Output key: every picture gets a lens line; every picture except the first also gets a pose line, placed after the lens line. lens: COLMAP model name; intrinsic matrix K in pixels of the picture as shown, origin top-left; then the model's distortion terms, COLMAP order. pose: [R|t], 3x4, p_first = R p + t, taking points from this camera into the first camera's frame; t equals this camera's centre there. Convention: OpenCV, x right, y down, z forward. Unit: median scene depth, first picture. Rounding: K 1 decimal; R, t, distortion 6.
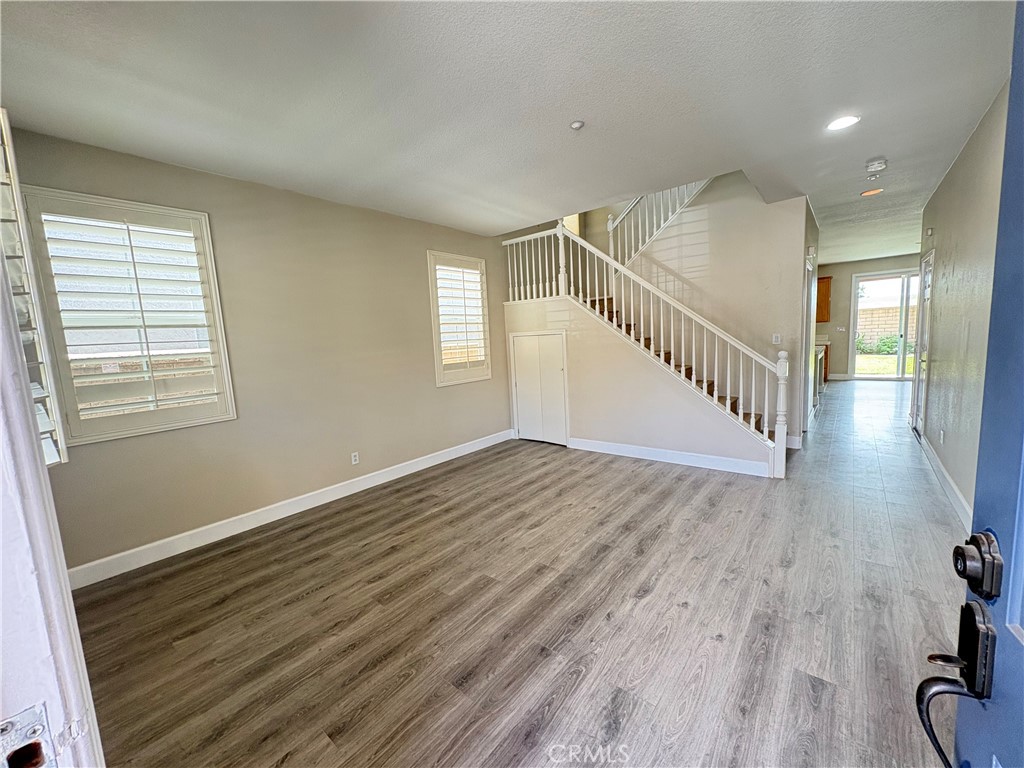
lens RADIAL K [[408.3, 0, 507.8], [0, 408.3, 386.2], [0, 0, 1]] dist [0.001223, 0.000311]
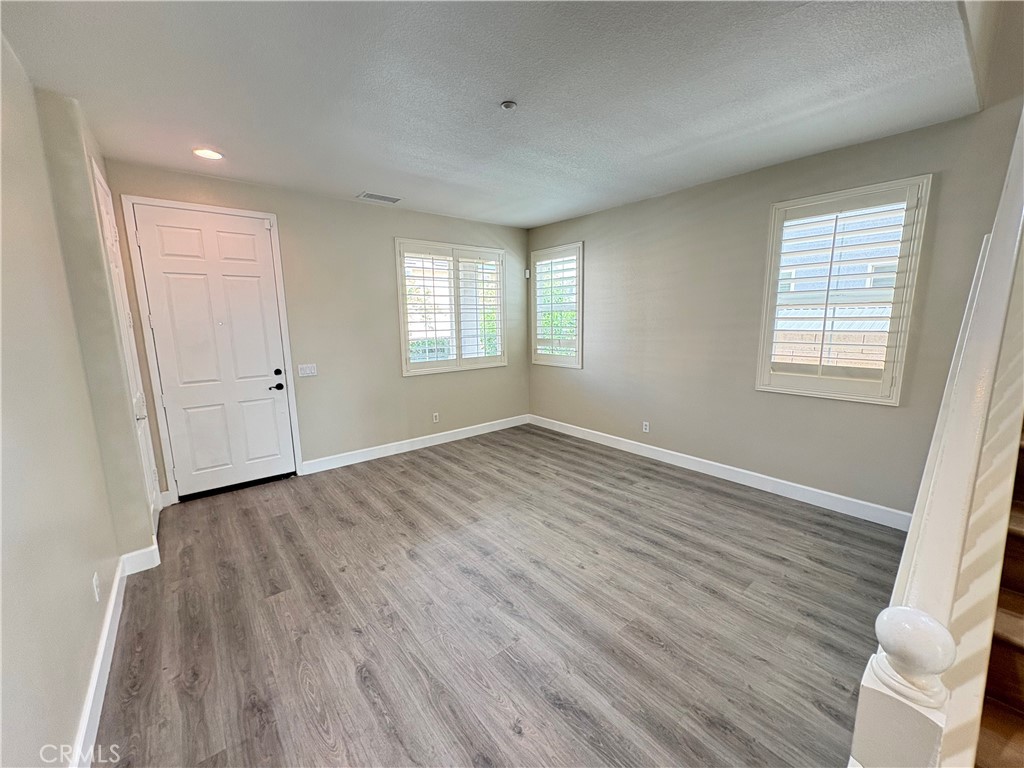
lens RADIAL K [[408.3, 0, 519.9], [0, 408.3, 388.2], [0, 0, 1]] dist [0.001223, 0.000311]
pose [[-0.176499, 0.222307, -0.958868, 0.964852], [-0.093718, 0.965940, 0.241197, -0.217065], [0.979829, 0.132434, -0.149654, 1.035246]]
